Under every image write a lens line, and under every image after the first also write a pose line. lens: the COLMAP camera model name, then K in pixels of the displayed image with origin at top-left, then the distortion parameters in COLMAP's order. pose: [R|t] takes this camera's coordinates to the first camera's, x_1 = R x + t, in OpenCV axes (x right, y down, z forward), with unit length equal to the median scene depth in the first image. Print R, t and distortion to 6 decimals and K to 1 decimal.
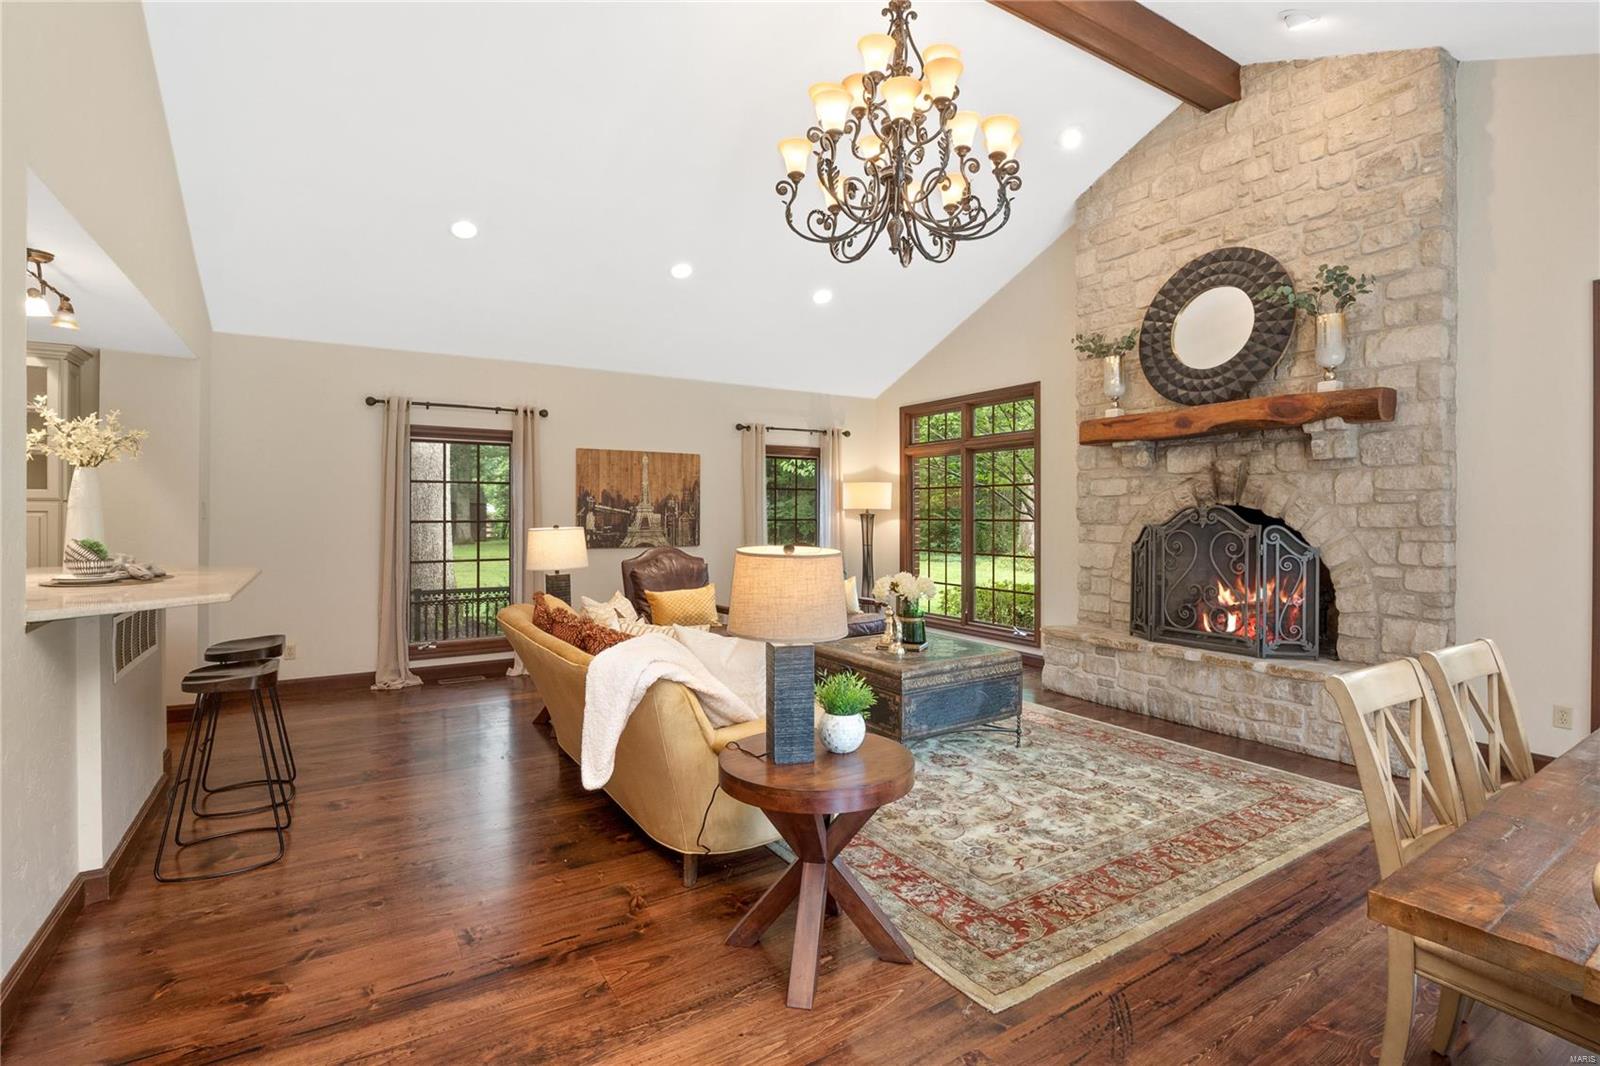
lens RADIAL K [[760.0, 0, 811.1], [0, 760.0, 528.1], [0, 0, 1]] dist [-0.018598, -0.000563]
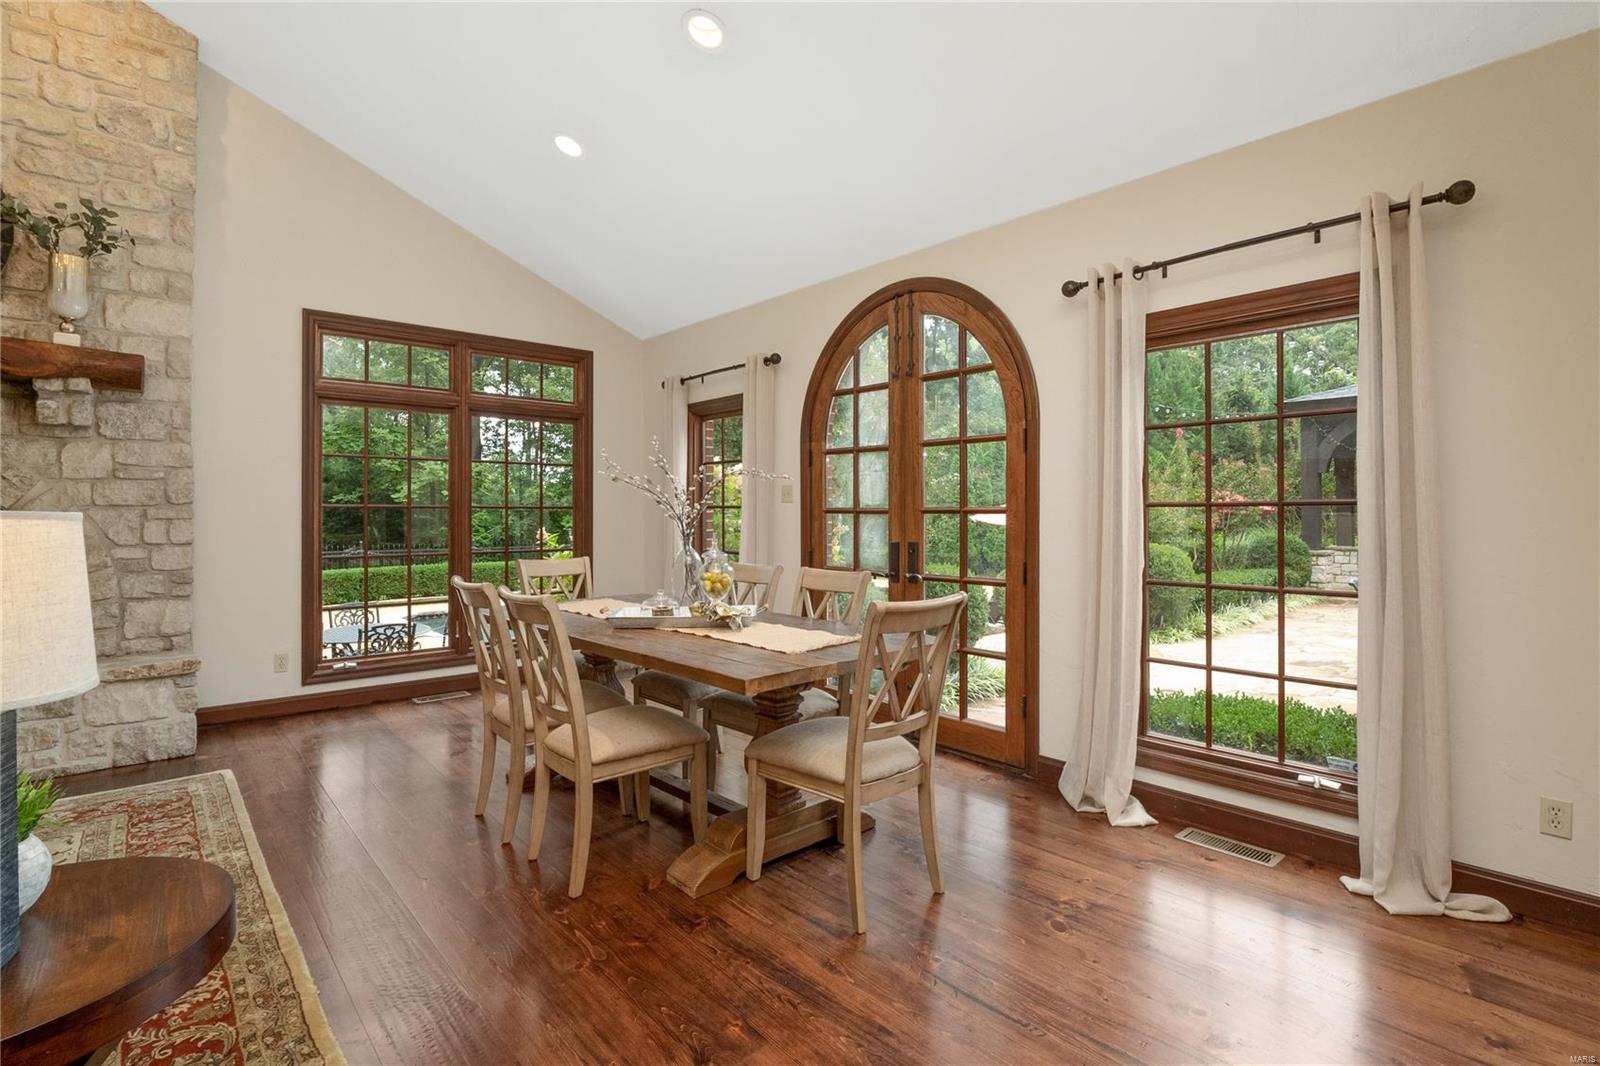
lens RADIAL K [[760.0, 0, 859.8], [0, 760.0, 516.0], [0, 0, 1]] dist [-0.018598, -0.000563]
pose [[-0.210671, -0.008916, 0.977516, -0.336505], [0.011868, 0.999861, 0.011677, 0.012829], [-0.977485, 0.014062, -0.210536, 0.309342]]
